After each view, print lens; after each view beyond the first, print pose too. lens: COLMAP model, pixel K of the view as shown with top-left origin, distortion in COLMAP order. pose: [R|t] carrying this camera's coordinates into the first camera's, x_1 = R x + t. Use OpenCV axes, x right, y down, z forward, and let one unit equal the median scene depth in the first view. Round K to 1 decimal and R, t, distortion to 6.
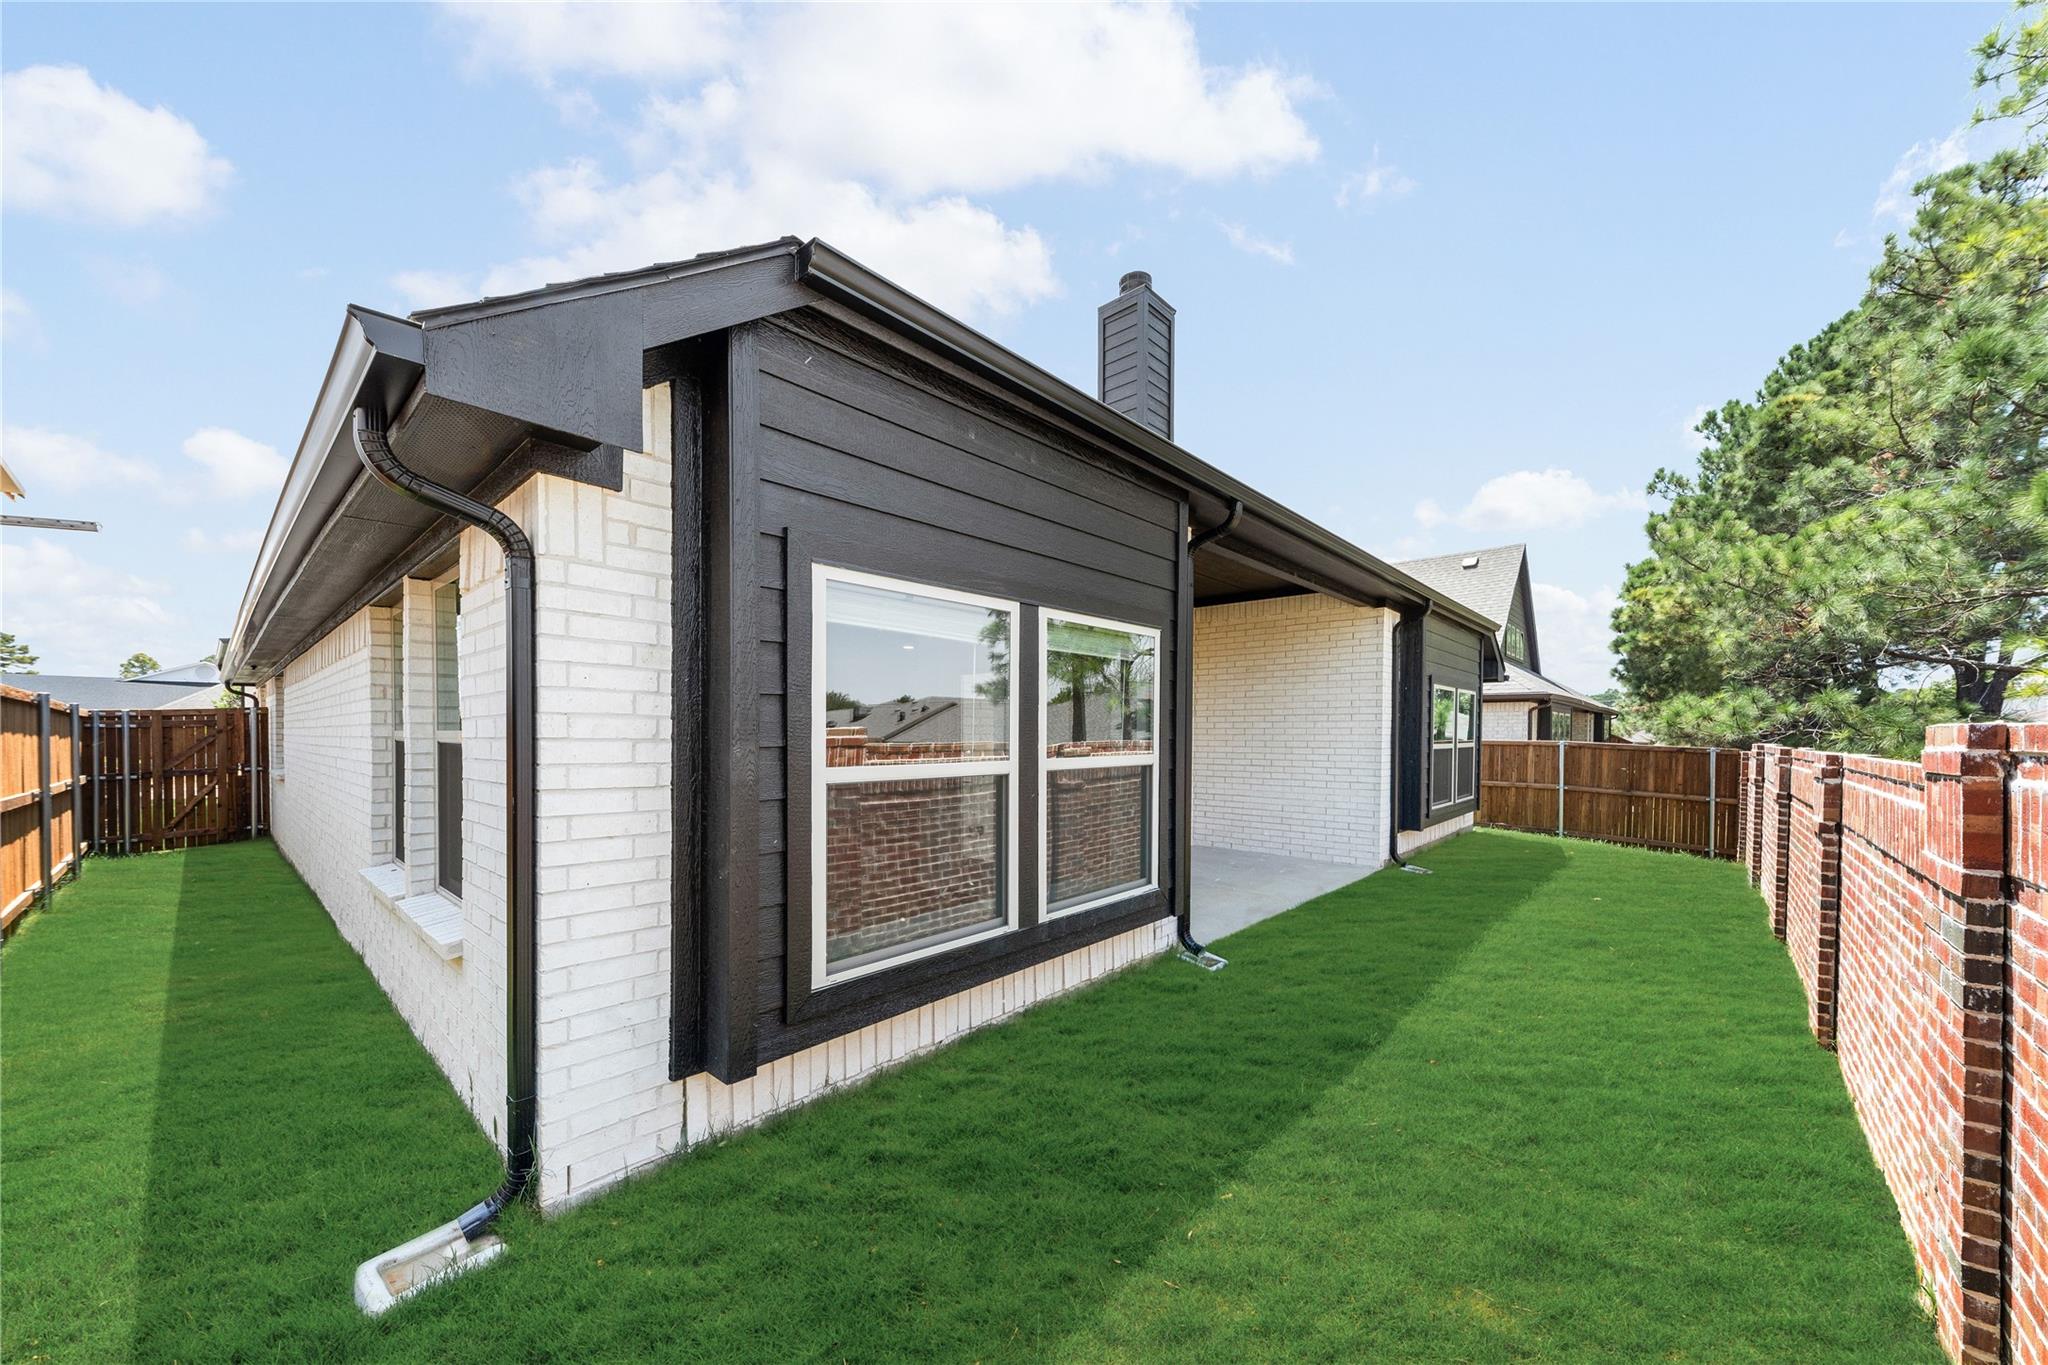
lens RADIAL K [[737.6, 0, 1021.0], [0, 737.6, 719.1], [0, 0, 1]] dist [0.000470, 0.000011]
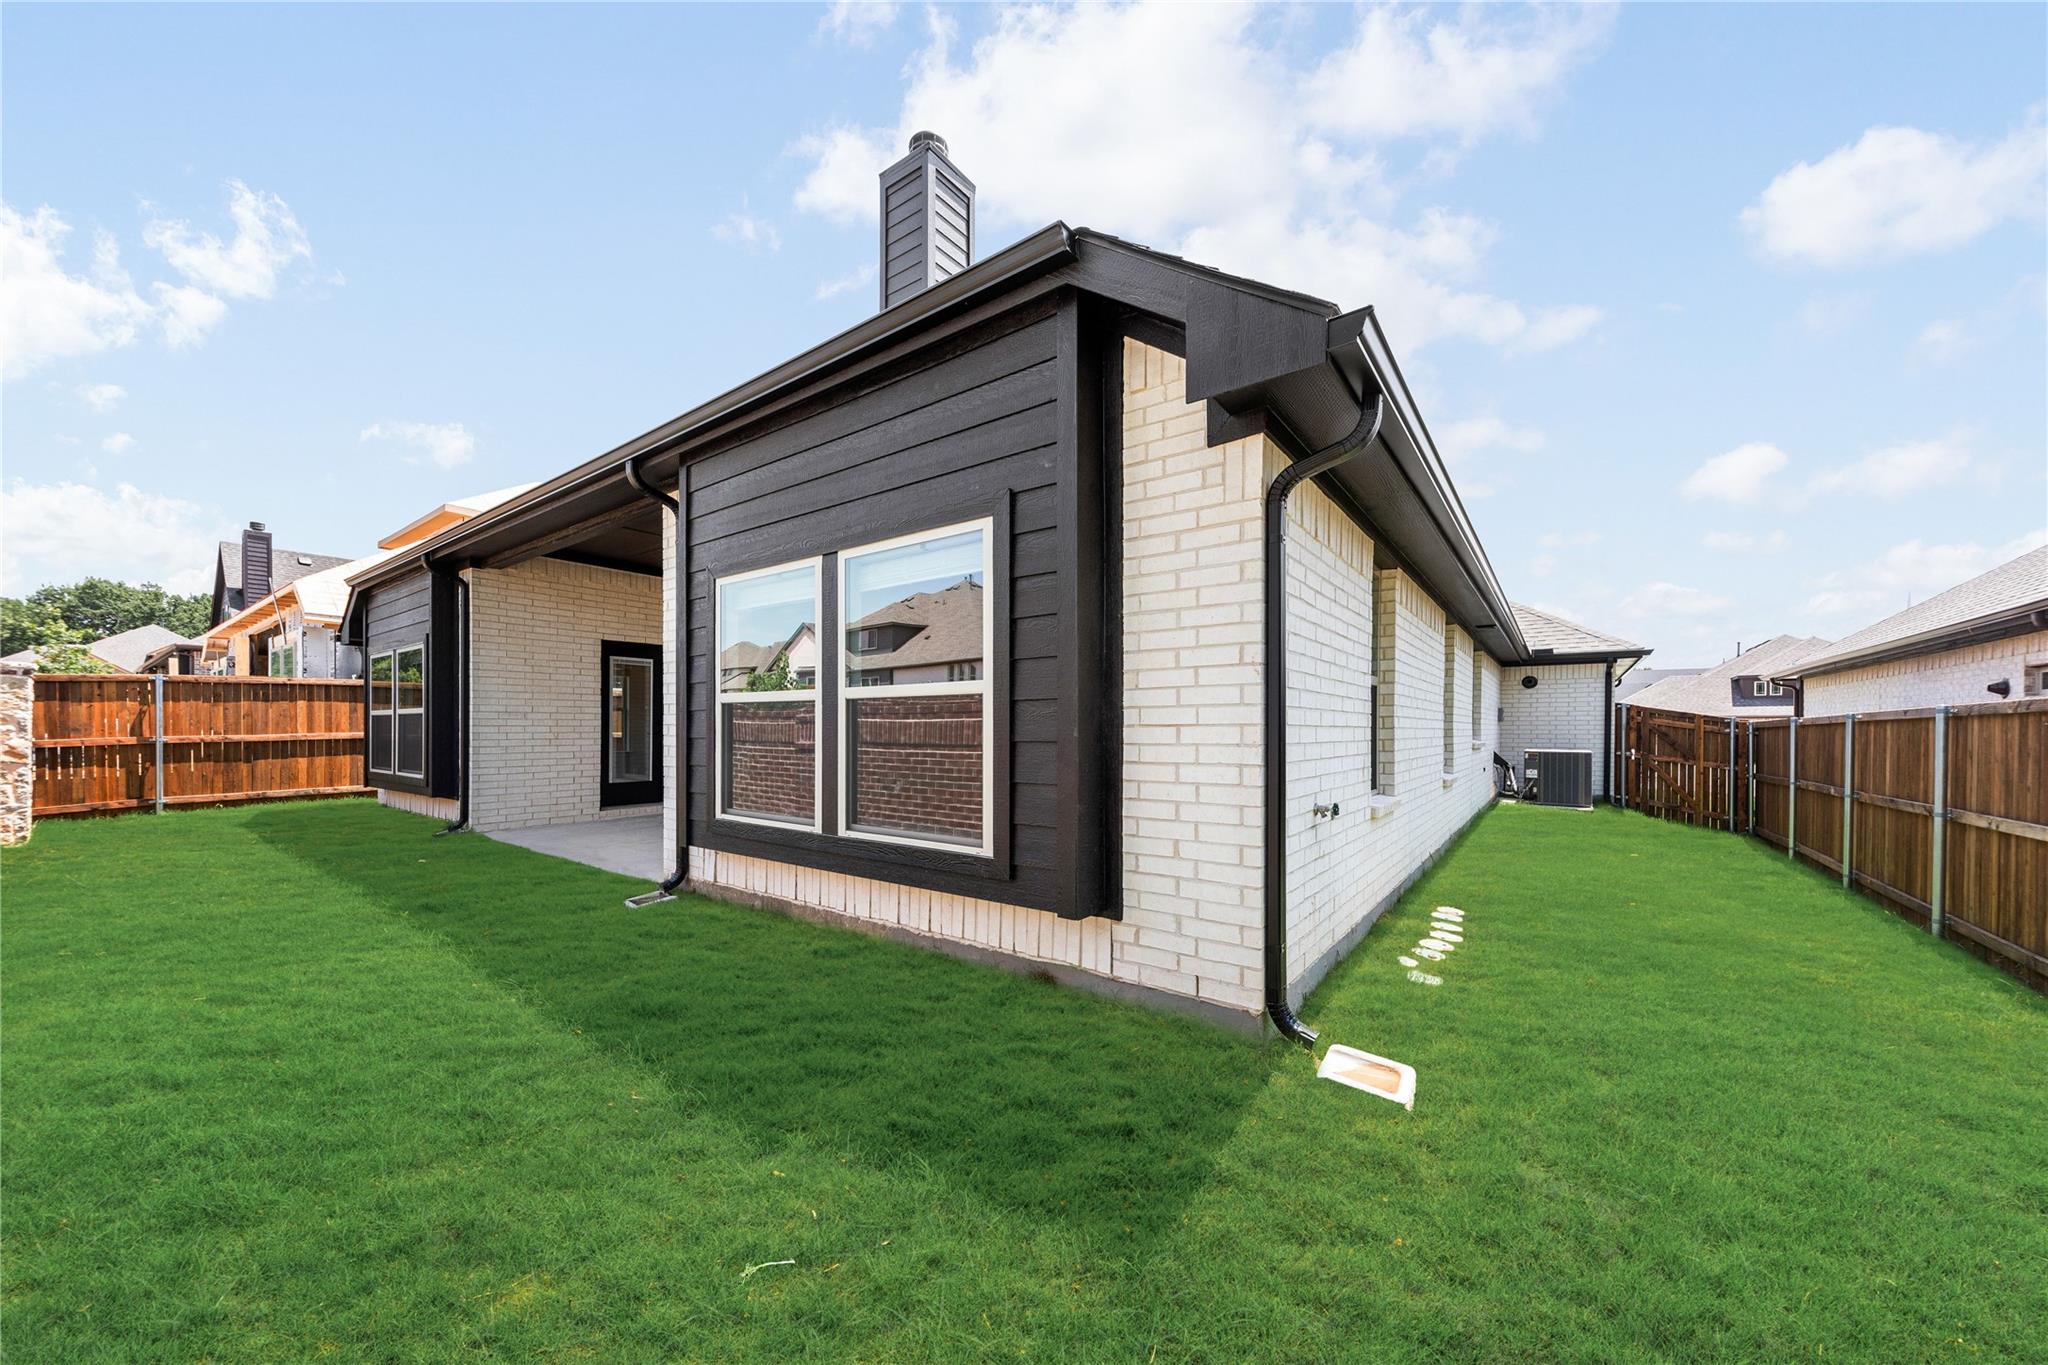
lens RADIAL K [[737.6, 0, 1021.0], [0, 737.6, 719.1], [0, 0, 1]] dist [0.000470, 0.000011]
pose [[0.095440, -0.006972, -0.995411, 1.006786], [0.025529, 0.999664, -0.004554, 0.097227], [0.995108, -0.024977, 0.095586, 1.014135]]
